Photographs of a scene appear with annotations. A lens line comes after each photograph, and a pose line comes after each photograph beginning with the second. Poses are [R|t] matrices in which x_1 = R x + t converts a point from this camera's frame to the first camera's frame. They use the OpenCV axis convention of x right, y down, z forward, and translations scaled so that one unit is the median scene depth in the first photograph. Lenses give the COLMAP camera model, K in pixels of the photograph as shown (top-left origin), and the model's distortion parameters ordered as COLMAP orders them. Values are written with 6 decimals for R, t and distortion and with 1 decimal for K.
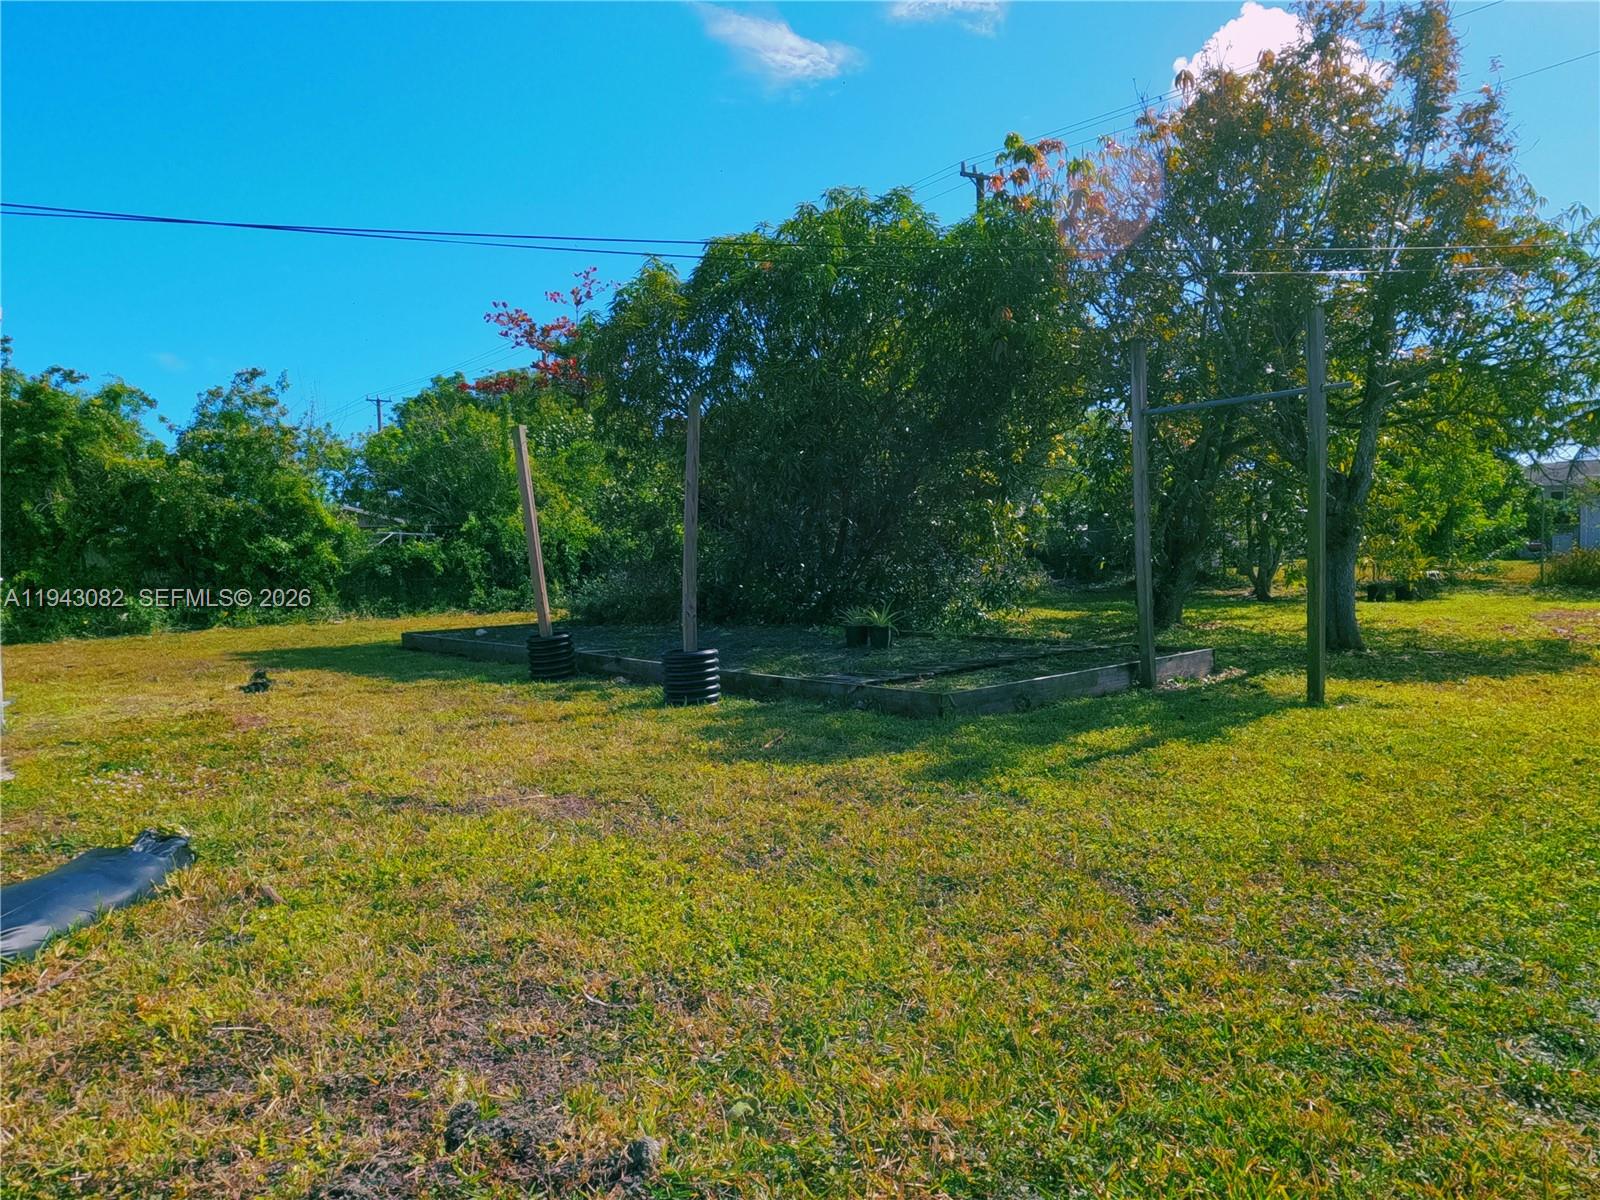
lens RADIAL K [[1075.6, 0, 796.8], [0, 1075.6, 598.7], [0, 0, 1]] dist [0.002036, -0.000405]
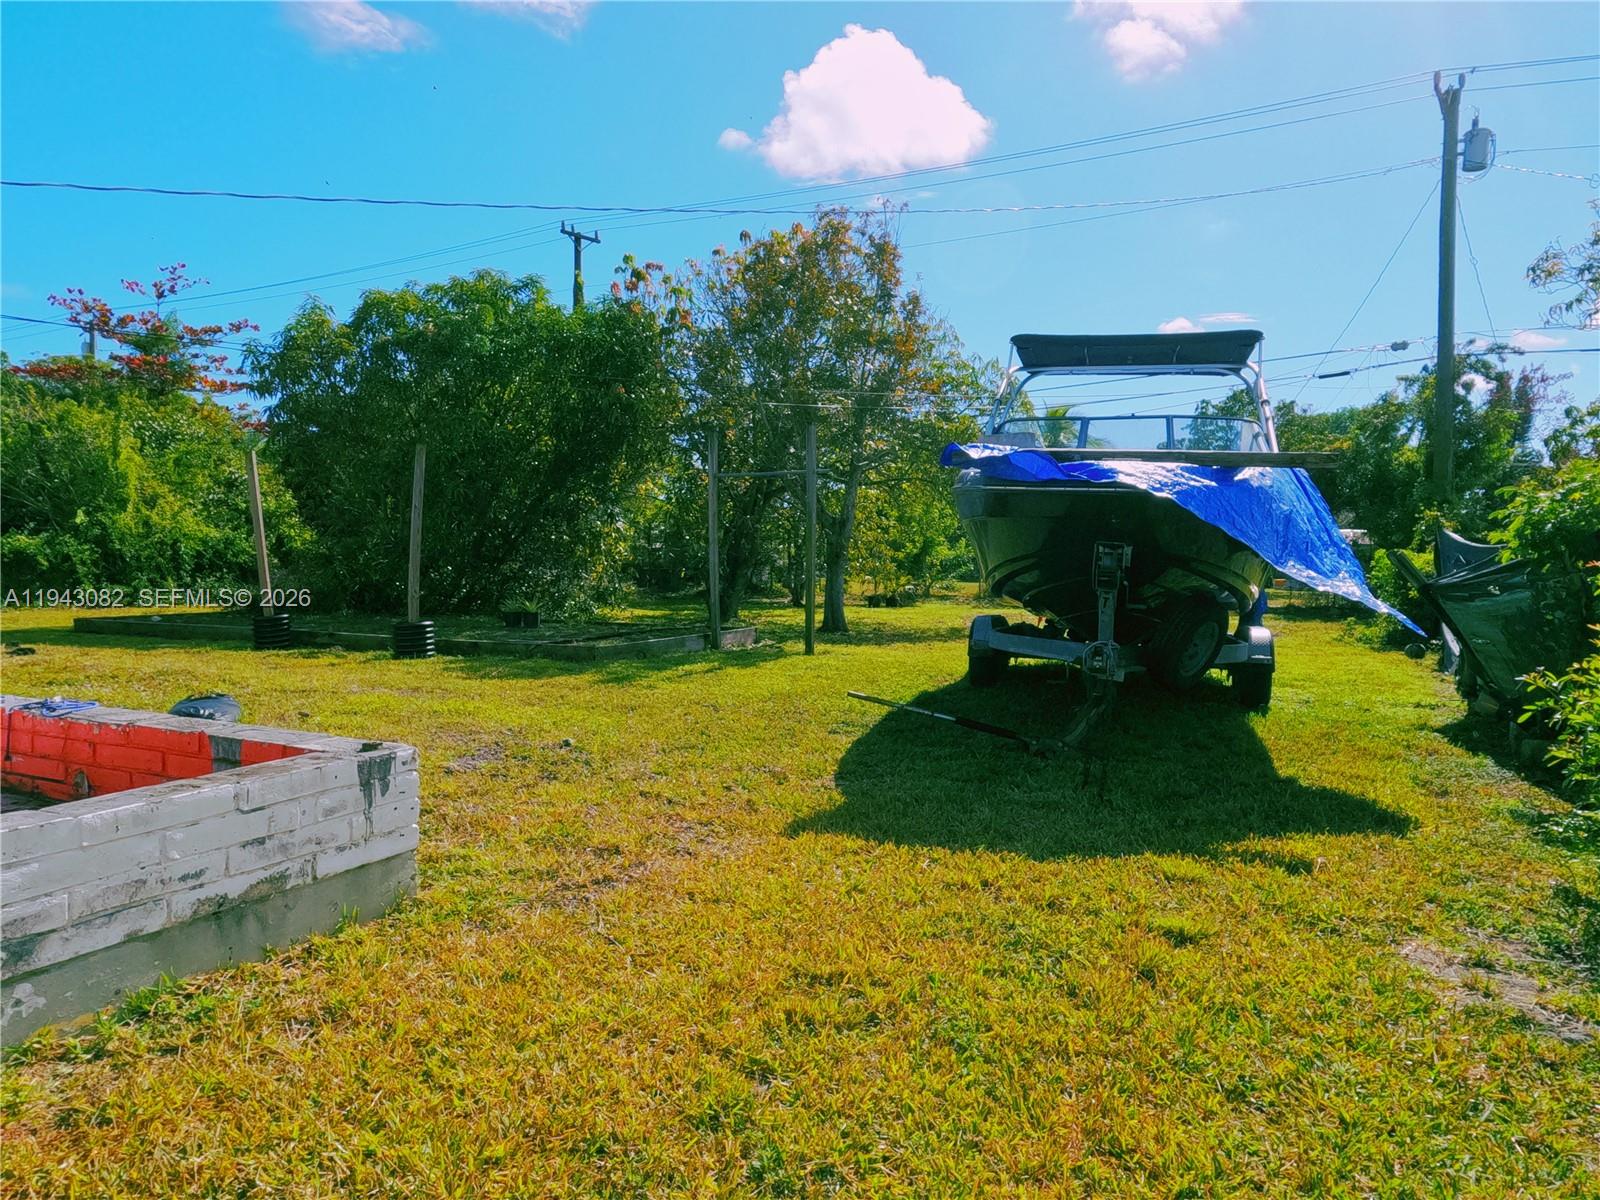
lens RADIAL K [[1075.6, 0, 796.8], [0, 1075.6, 598.7], [0, 0, 1]] dist [0.002036, -0.000405]
pose [[0.922806, 0.017618, 0.384861, -0.099692], [-0.012442, 0.999796, -0.015937, 0.018513], [-0.385063, 0.009918, 0.922837, -0.290225]]
